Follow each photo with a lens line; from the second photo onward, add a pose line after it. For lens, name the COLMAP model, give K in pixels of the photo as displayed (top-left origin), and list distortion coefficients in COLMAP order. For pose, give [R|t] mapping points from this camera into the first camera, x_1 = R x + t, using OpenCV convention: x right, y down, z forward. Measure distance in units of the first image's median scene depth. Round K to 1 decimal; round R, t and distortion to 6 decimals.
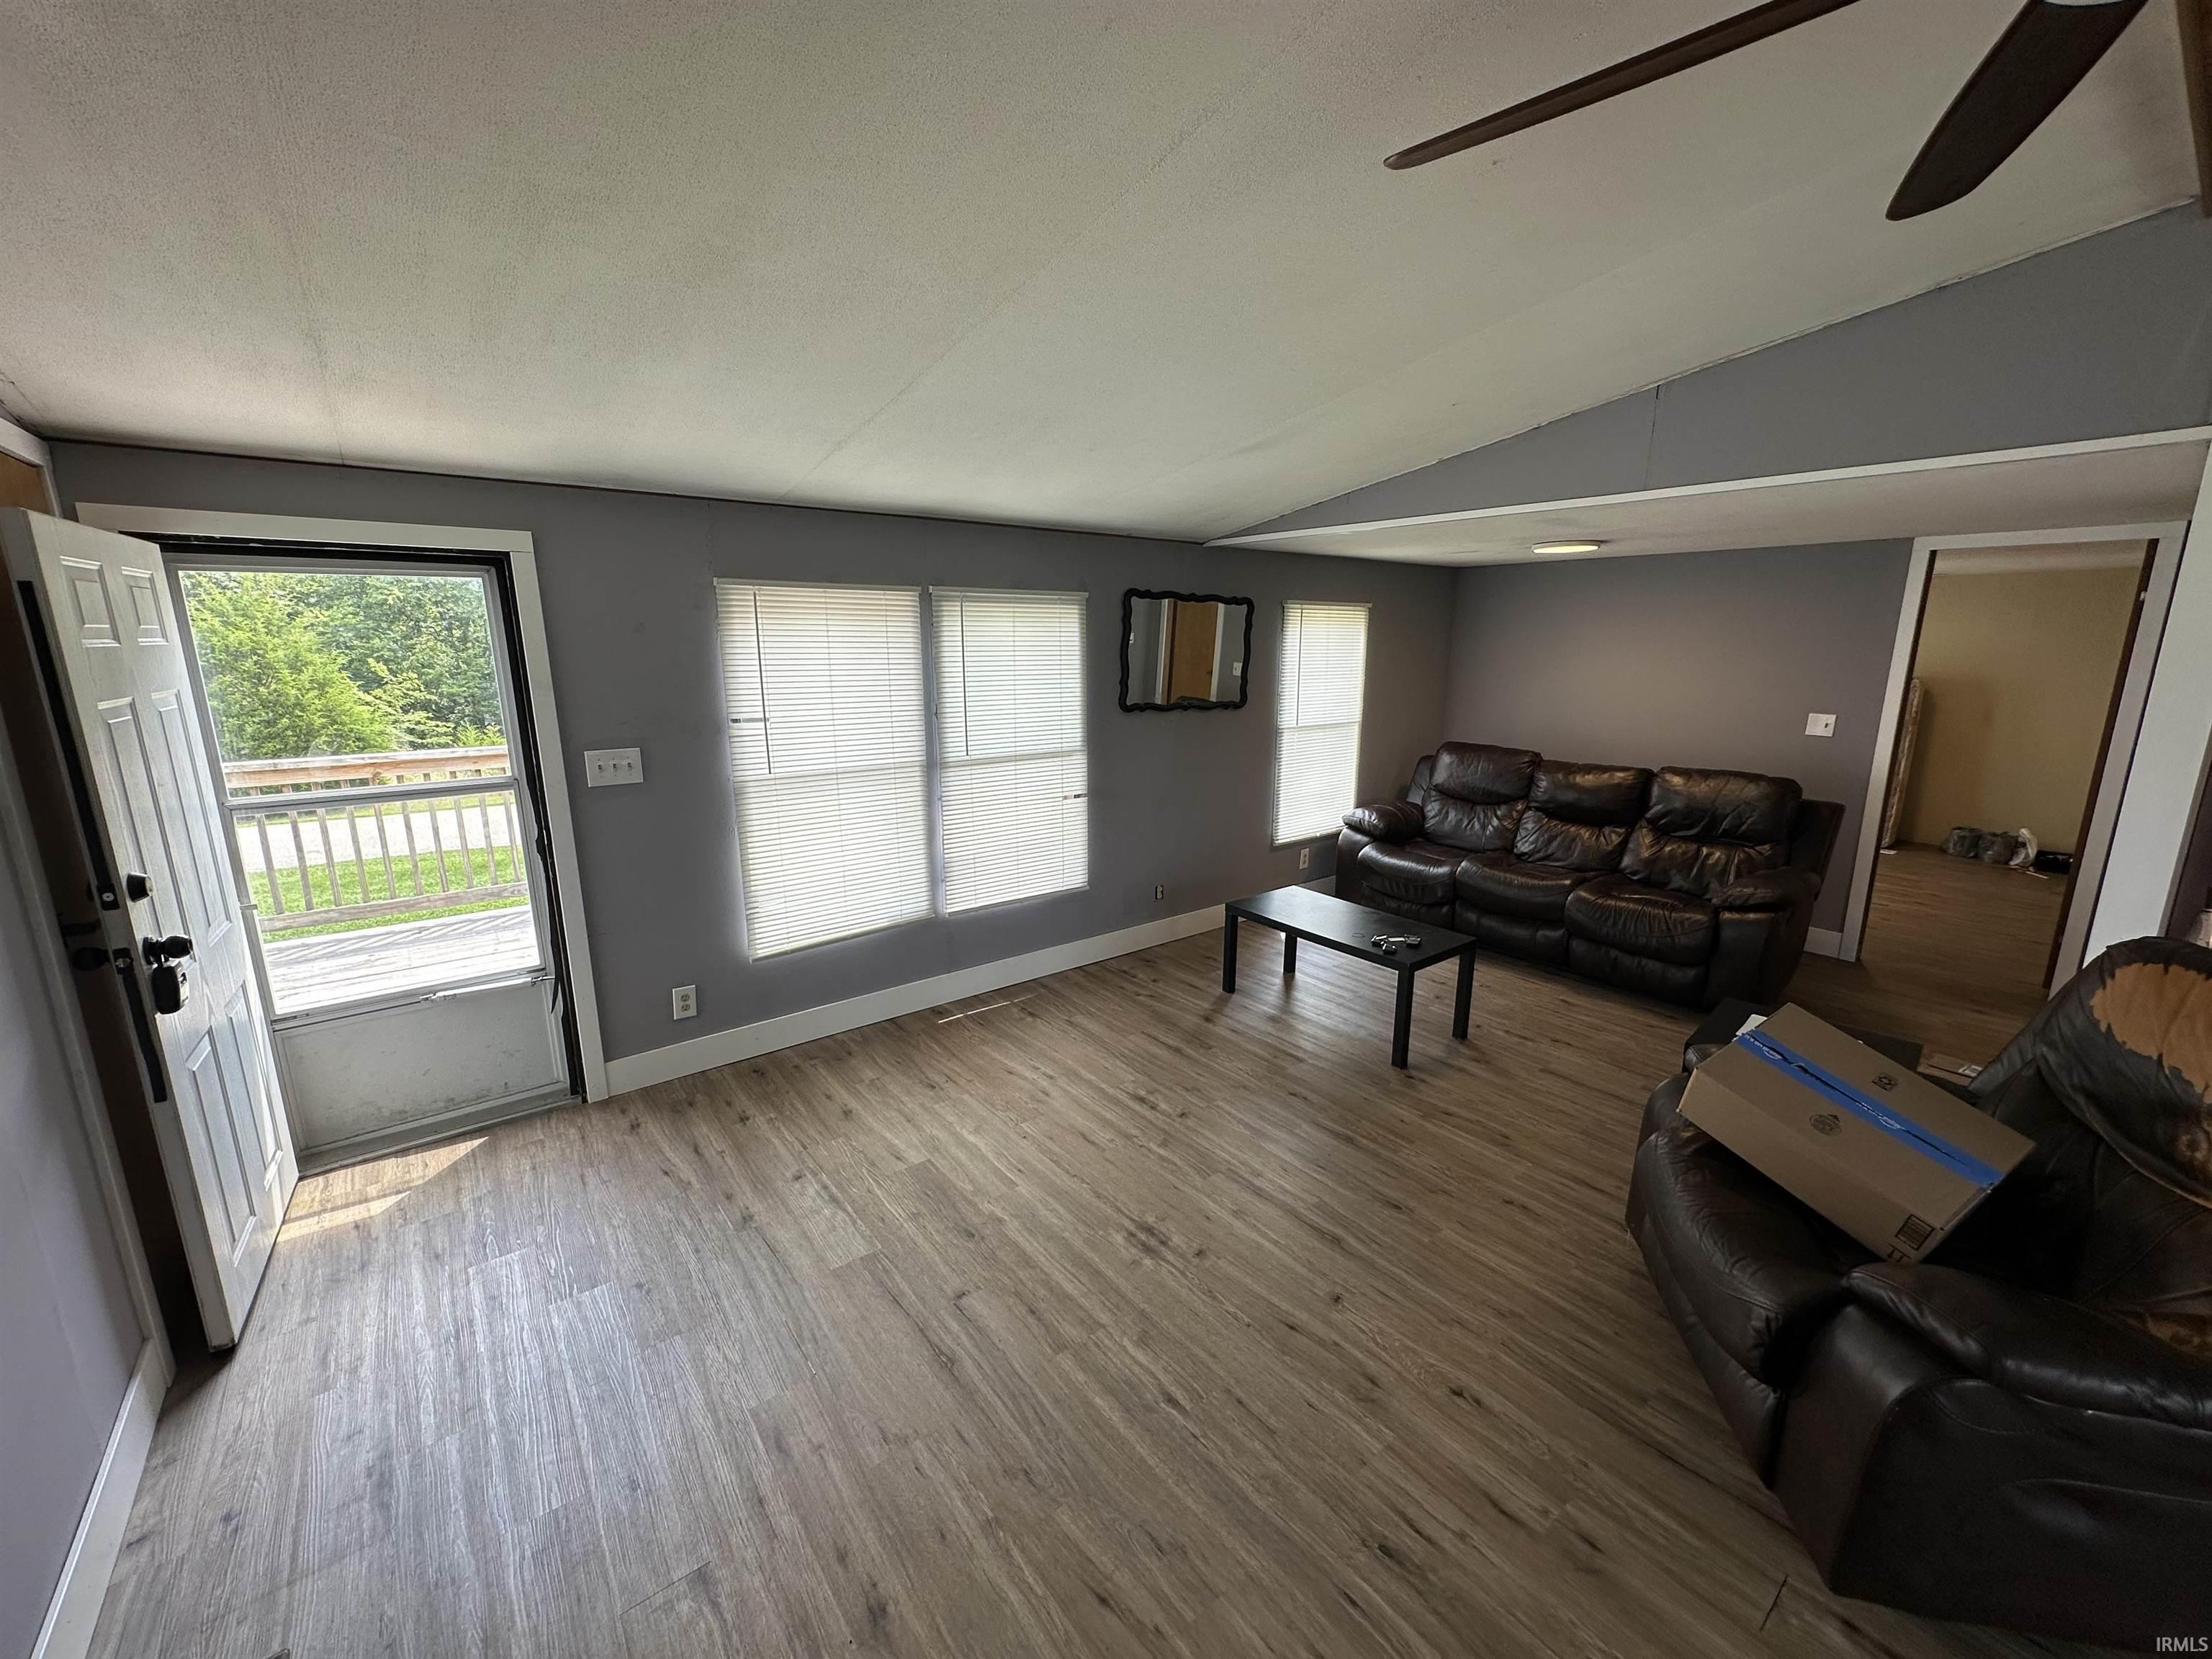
lens RADIAL K [[879.8, 0, 1104.3], [0, 879.8, 832.3], [0, 0, 1]] dist [-0.003201, 0.001318]
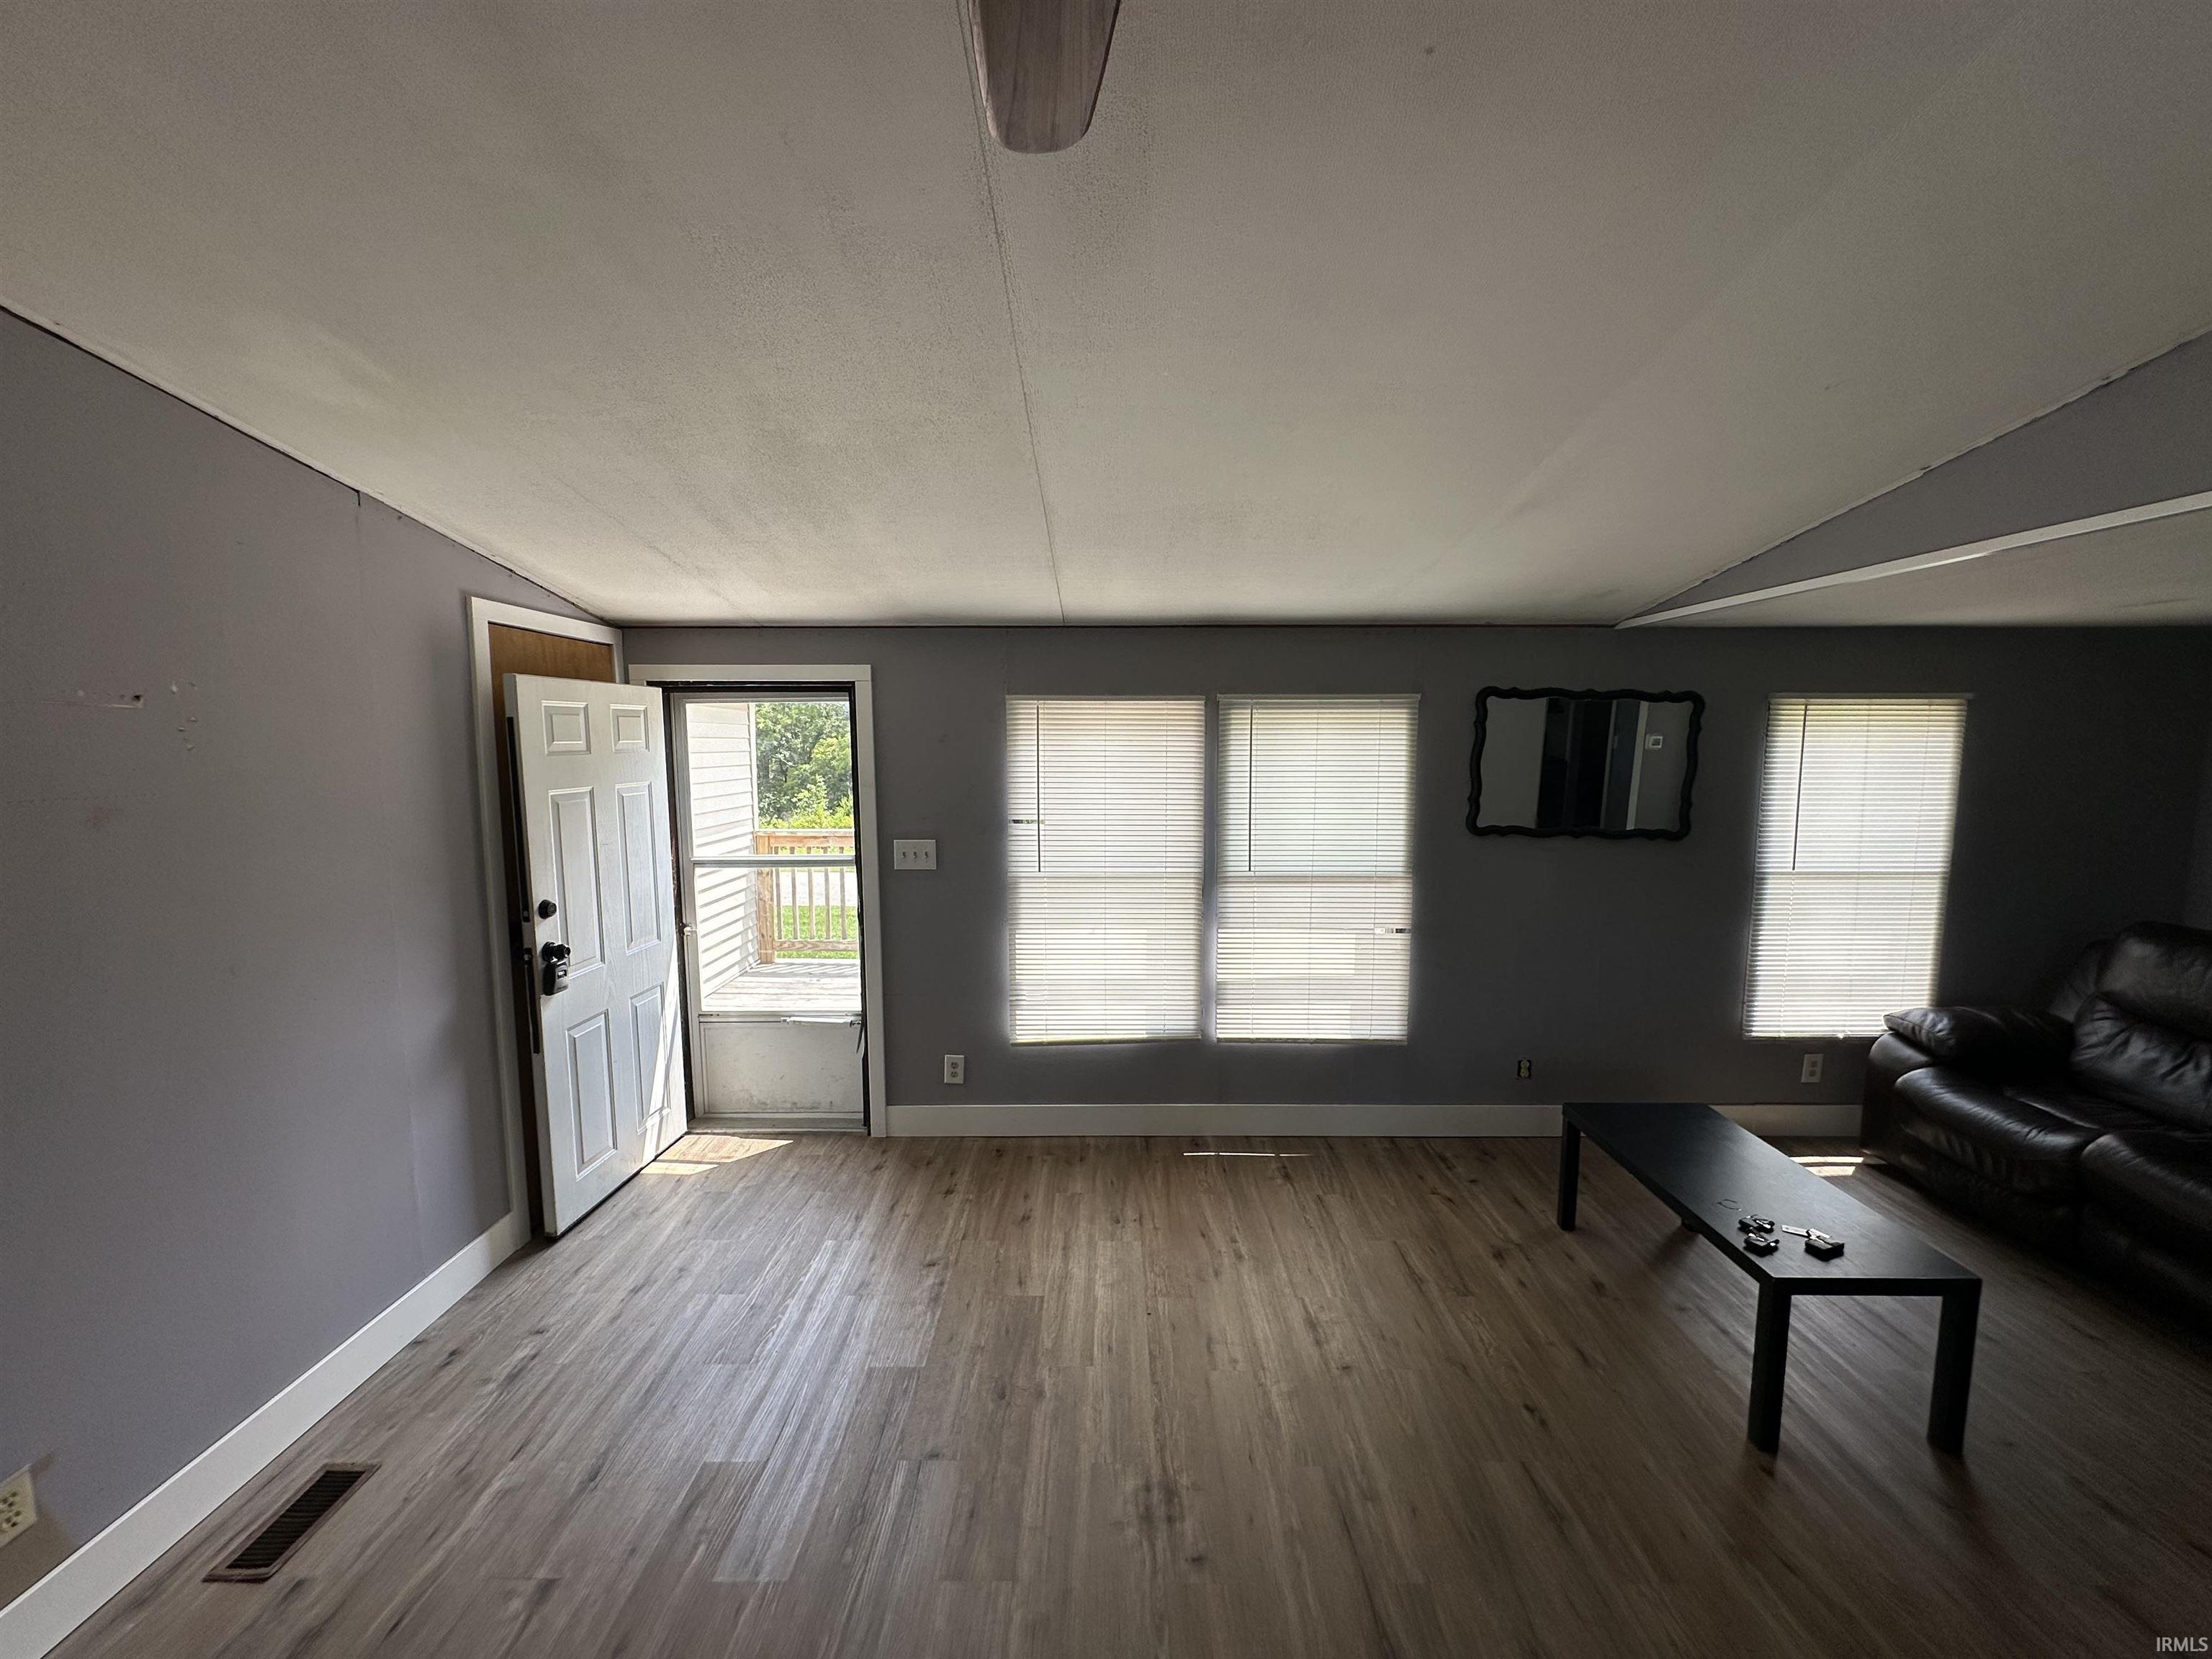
lens RADIAL K [[879.8, 0, 1102.5], [0, 879.8, 831.3], [0, 0, 1]] dist [-0.003201, 0.001318]
pose [[0.786034, 0.062436, -0.615022, 0.340572], [-0.130851, 0.989148, -0.066818, -0.055054], [0.604176, 0.132998, 0.785674, 0.203441]]
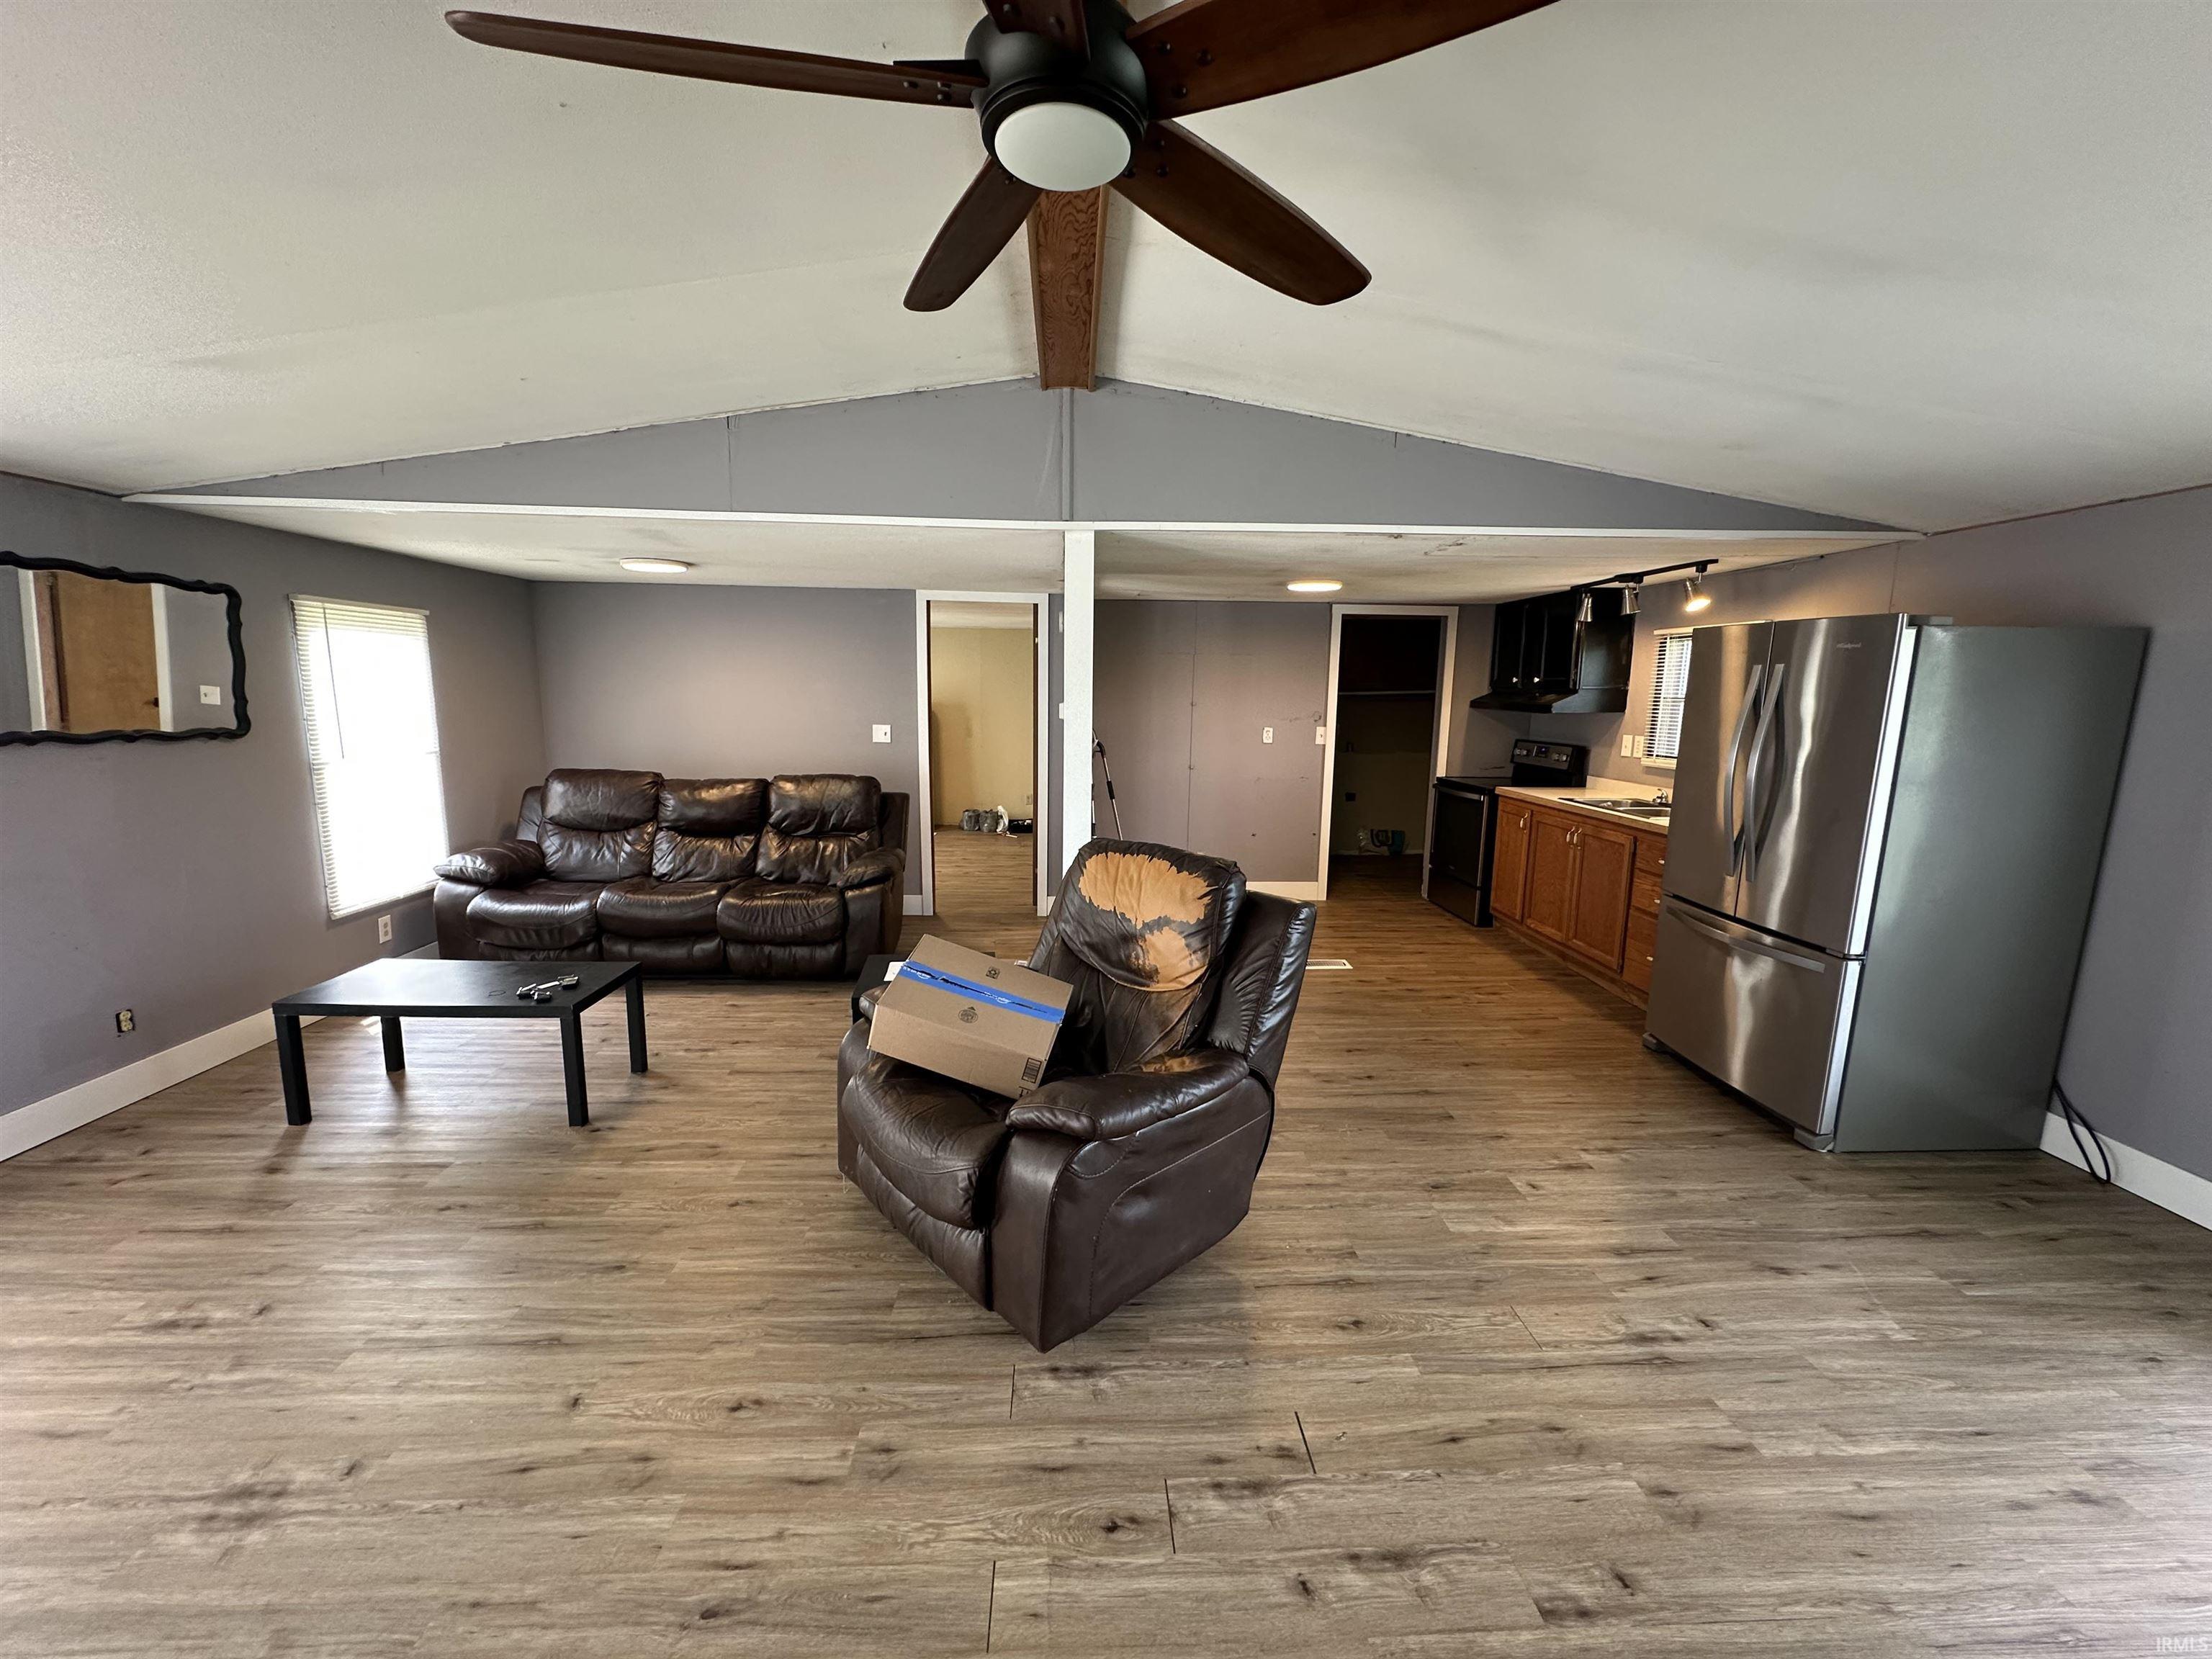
lens RADIAL K [[879.8, 0, 1101.8], [0, 879.8, 836.1], [0, 0, 1]] dist [-0.003201, 0.001318]
pose [[0.581798, -0.122471, 0.804060, -0.033461], [0.155689, 0.987087, 0.037696, 0.031070], [-0.798293, 0.103252, 0.593352, 0.032776]]
